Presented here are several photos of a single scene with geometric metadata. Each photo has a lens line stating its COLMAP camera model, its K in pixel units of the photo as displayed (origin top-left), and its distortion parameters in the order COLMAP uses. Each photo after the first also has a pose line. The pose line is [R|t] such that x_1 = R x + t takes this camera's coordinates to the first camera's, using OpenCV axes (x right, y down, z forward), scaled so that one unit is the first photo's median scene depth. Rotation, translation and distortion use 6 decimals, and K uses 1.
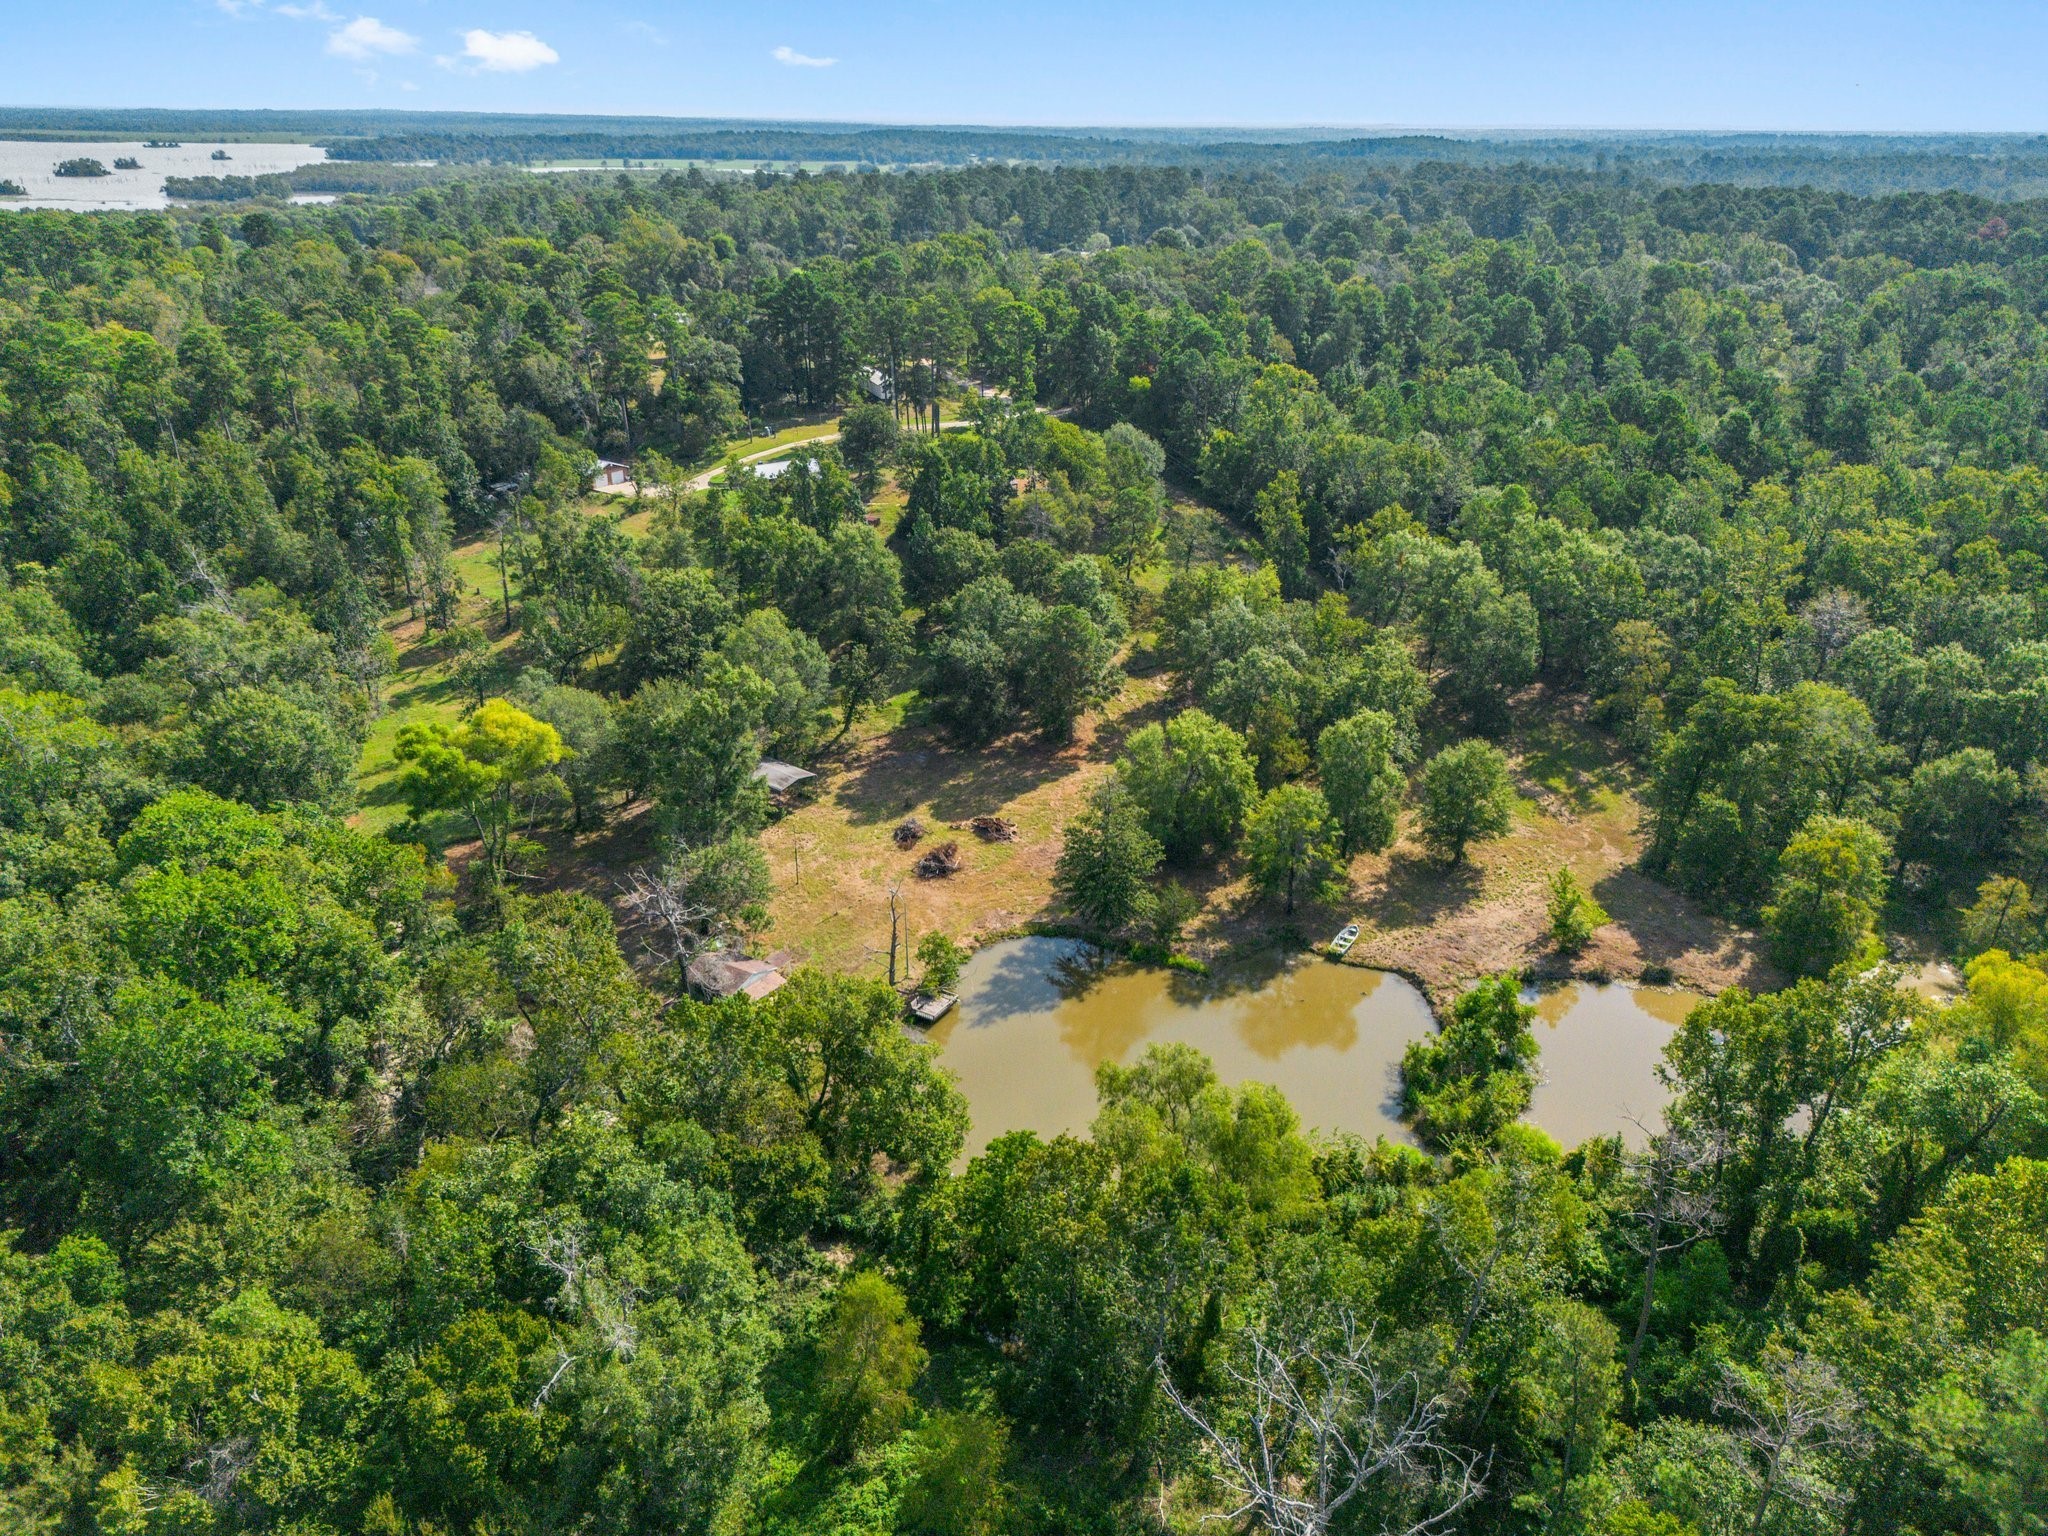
lens RADIAL K [[1428.0, 0, 1024.0], [0, 1428.0, 768.0], [0, 0, 1]] dist [0.151392, -0.283875]
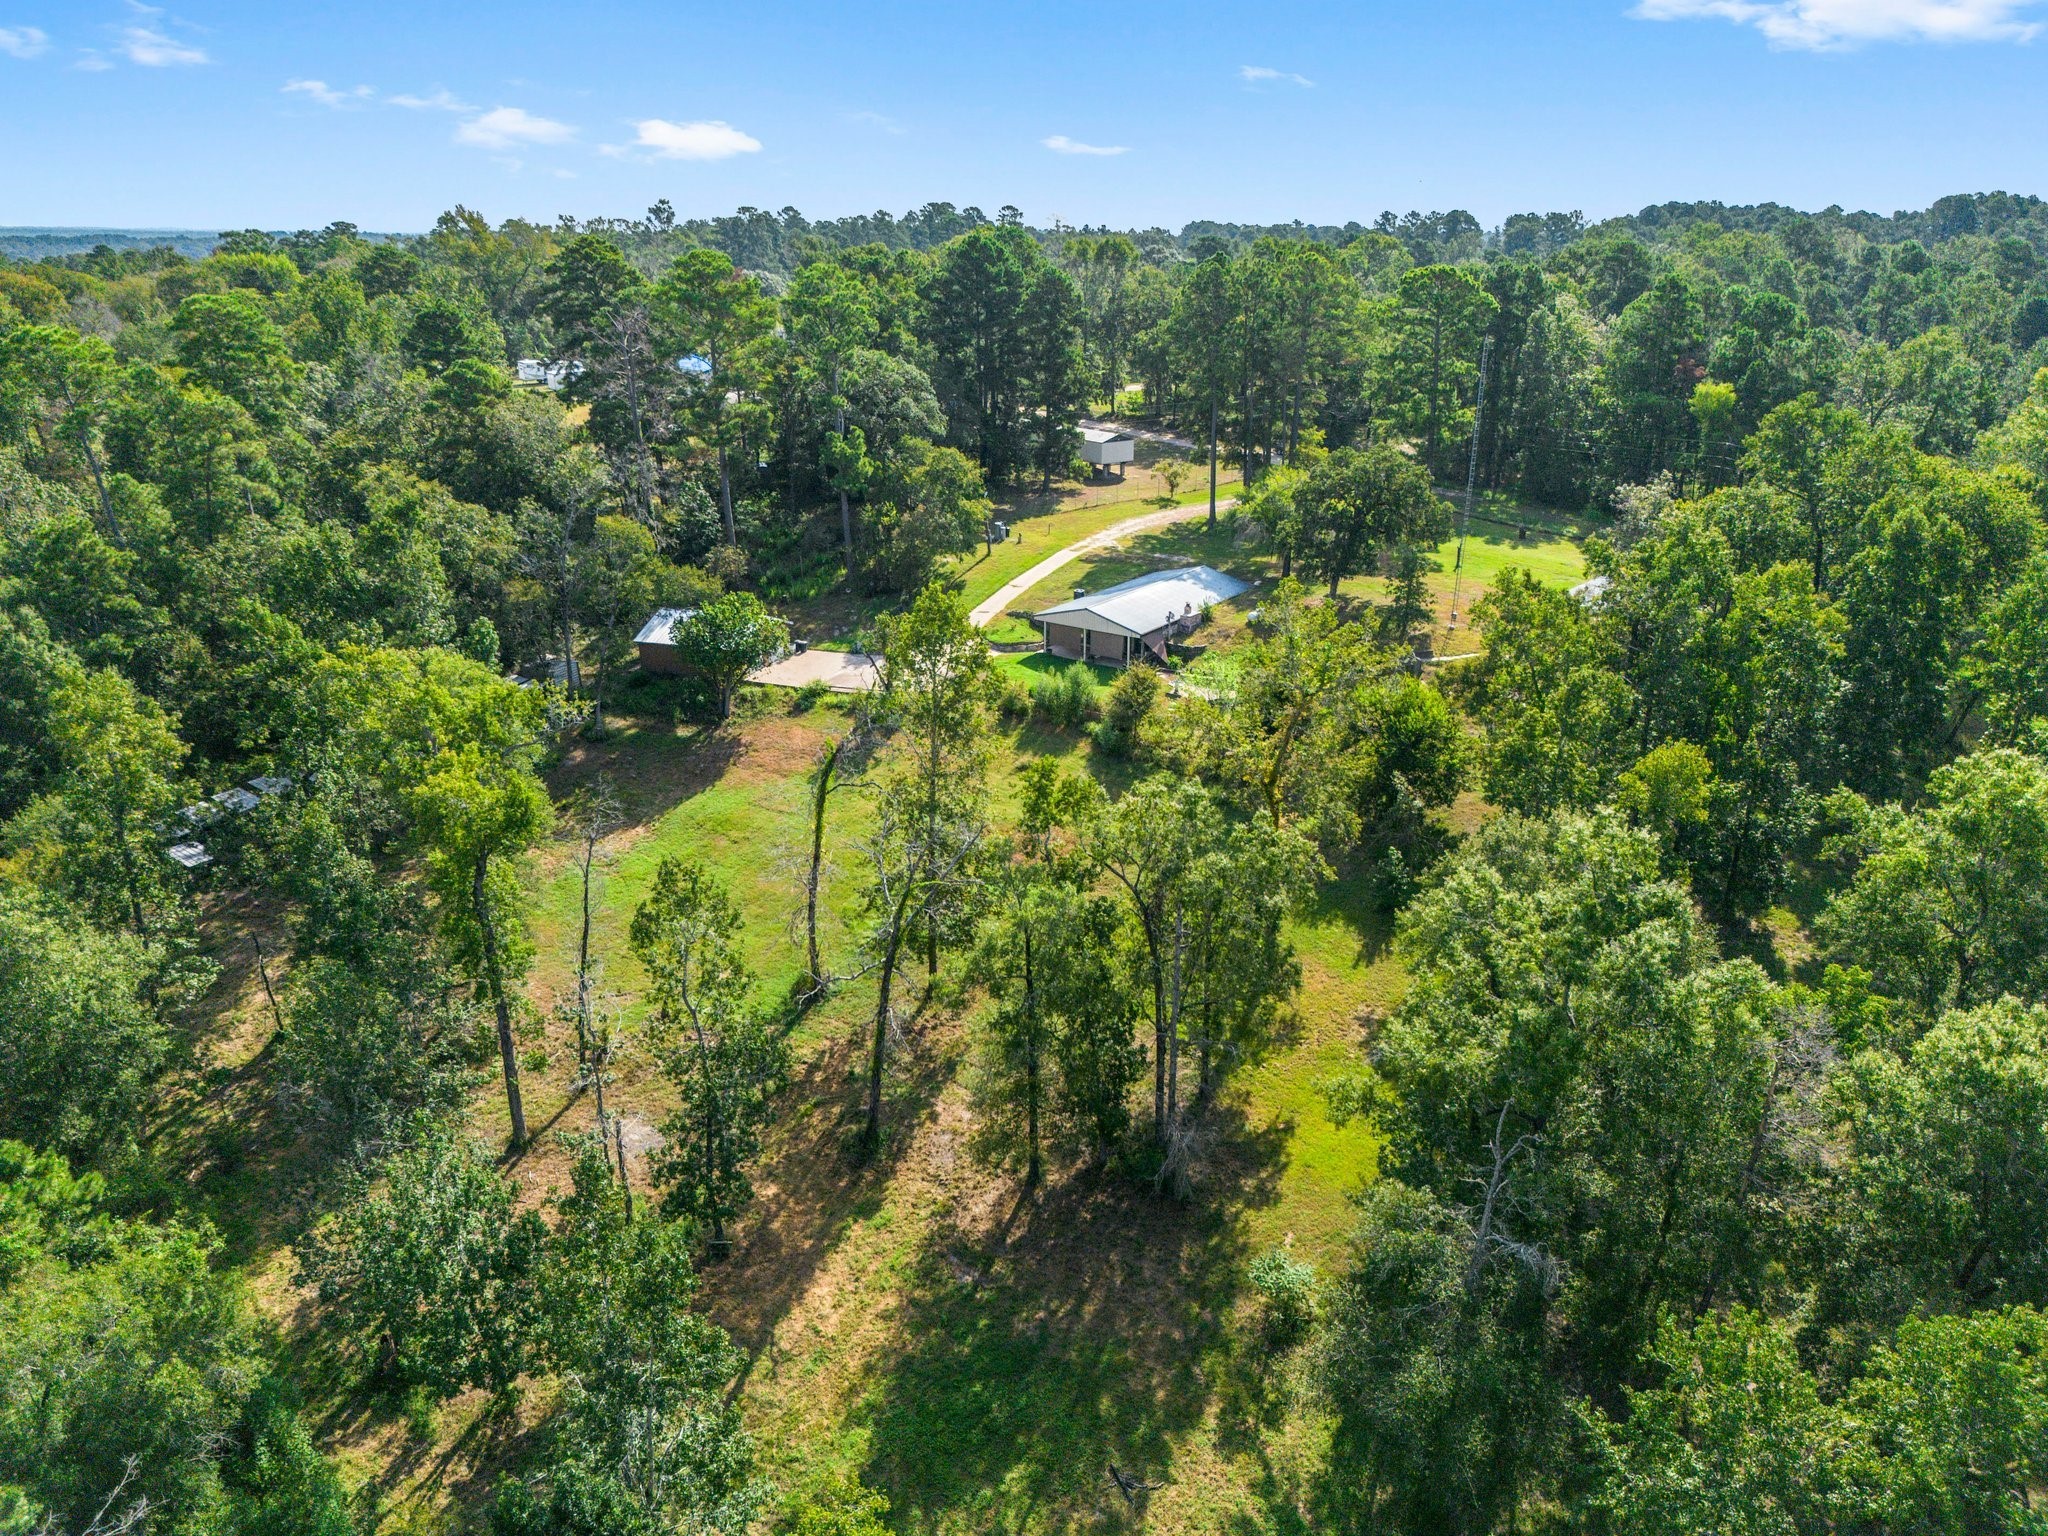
lens RADIAL K [[1428.0, 0, 1024.0], [0, 1428.0, 768.0], [0, 0, 1]] dist [0.151392, -0.283875]
pose [[0.959491, -0.101429, 0.262848, -0.576371], [0.118866, 0.991586, -0.051264, -0.230410], [-0.255437, 0.080431, 0.963474, 0.967490]]
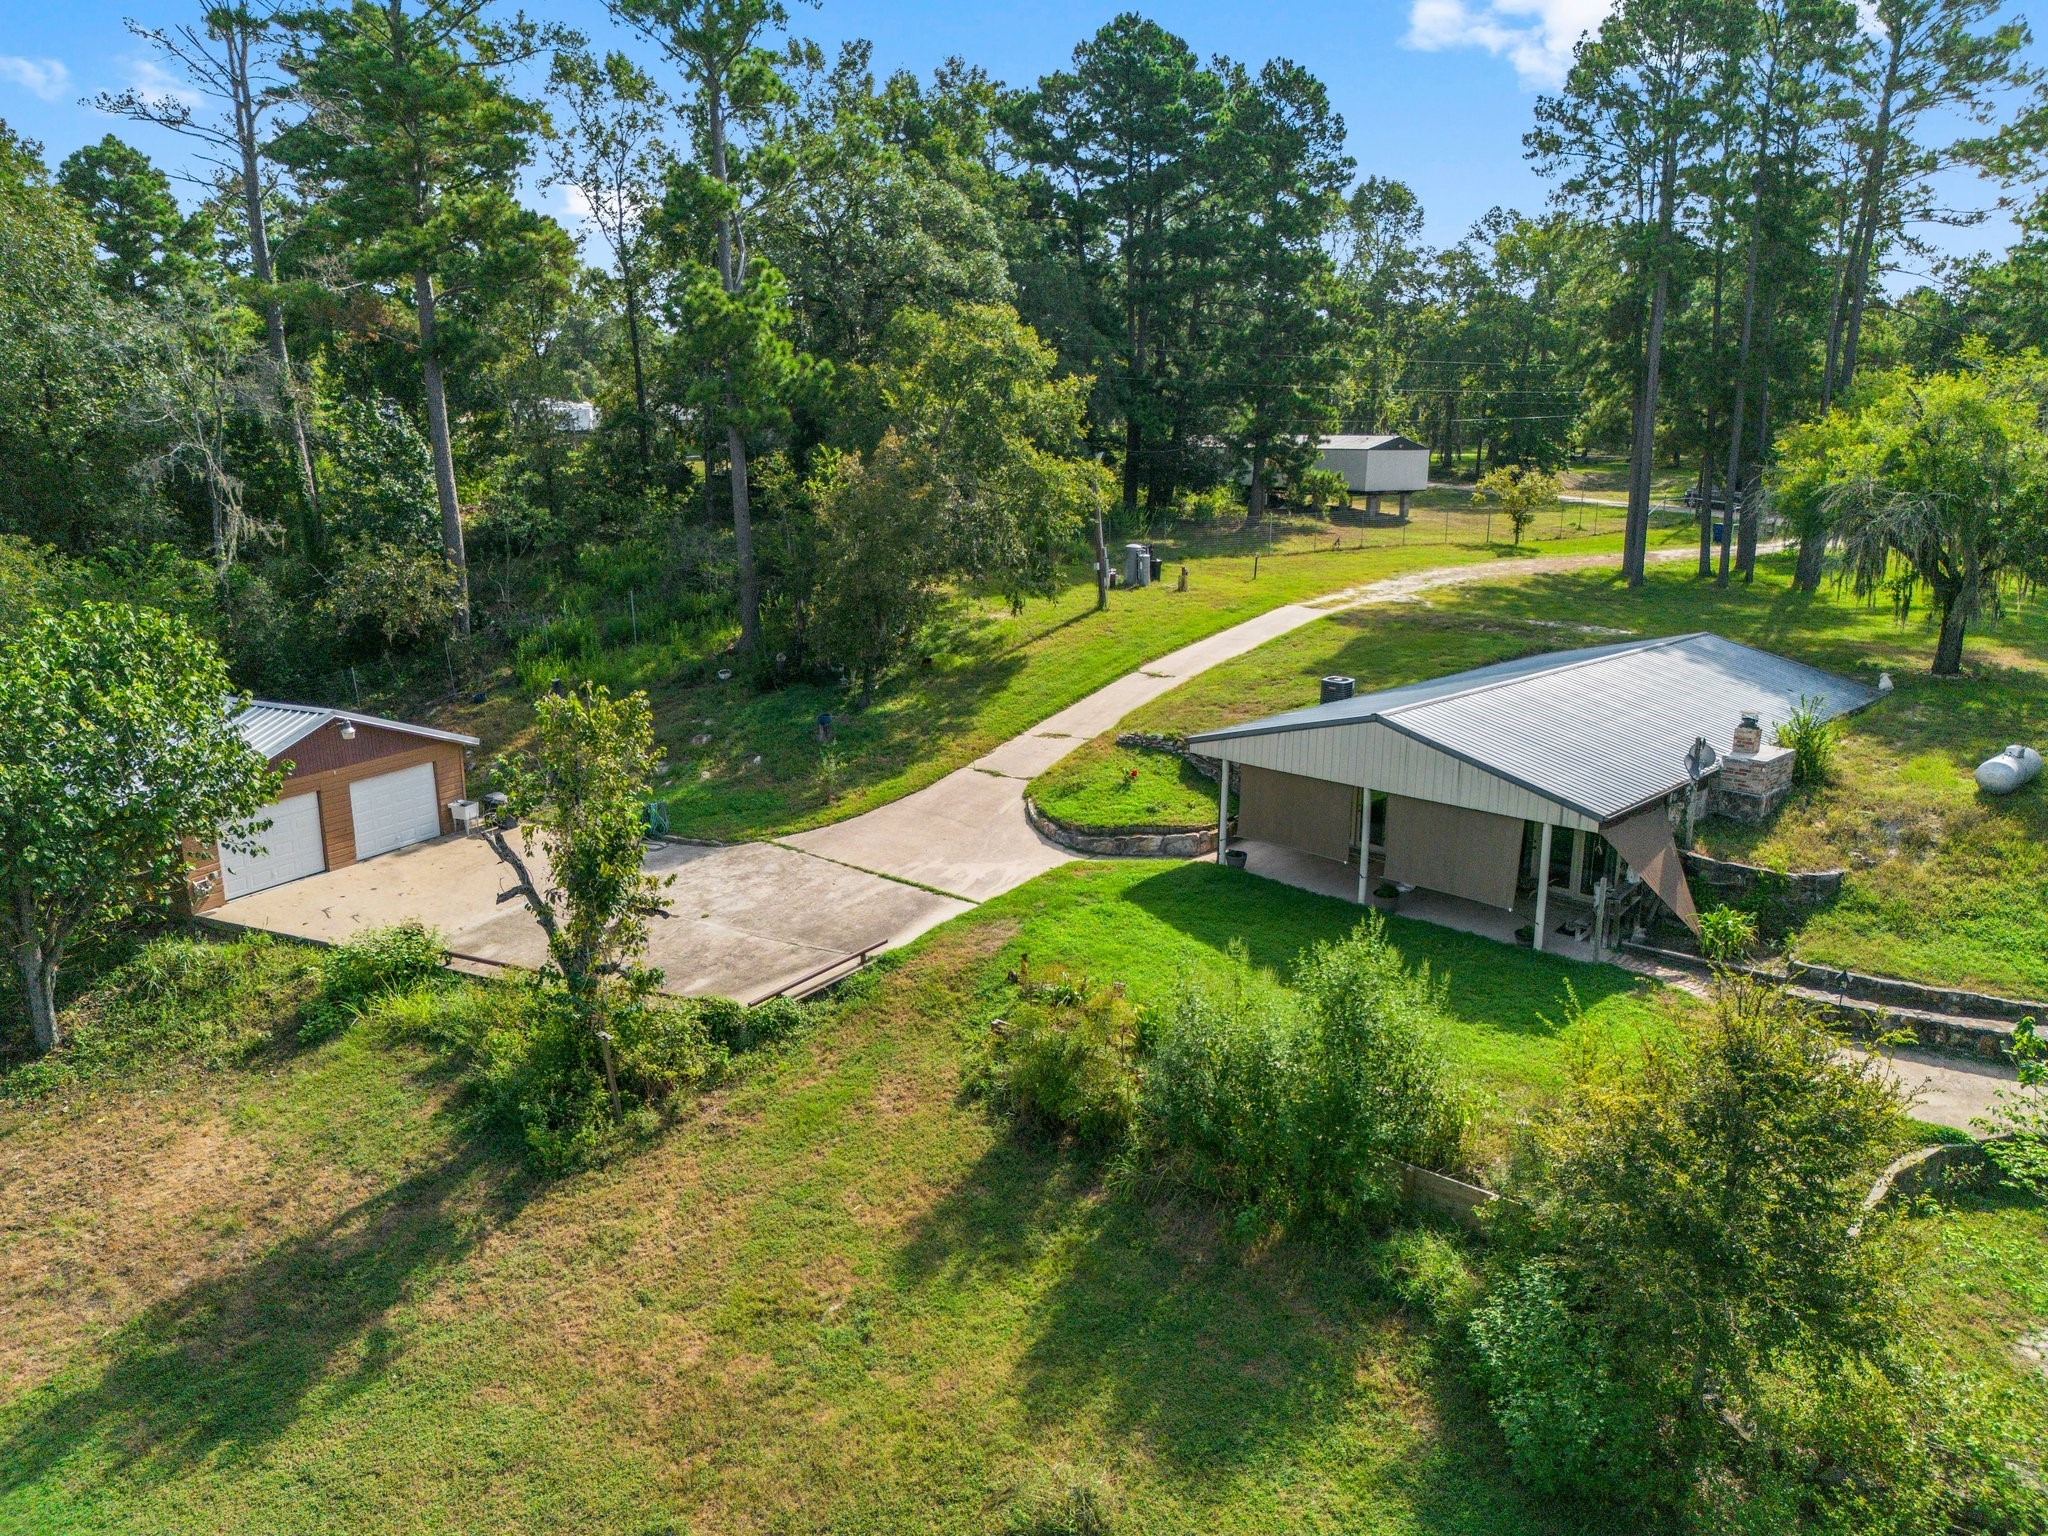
lens RADIAL K [[1428.0, 0, 1024.0], [0, 1428.0, 768.0], [0, 0, 1]] dist [0.151392, -0.283875]
pose [[0.990691, -0.029666, 0.132859, -0.415724], [0.054313, 0.981060, -0.185936, -0.305534], [-0.124826, 0.191421, 0.973538, 1.487074]]
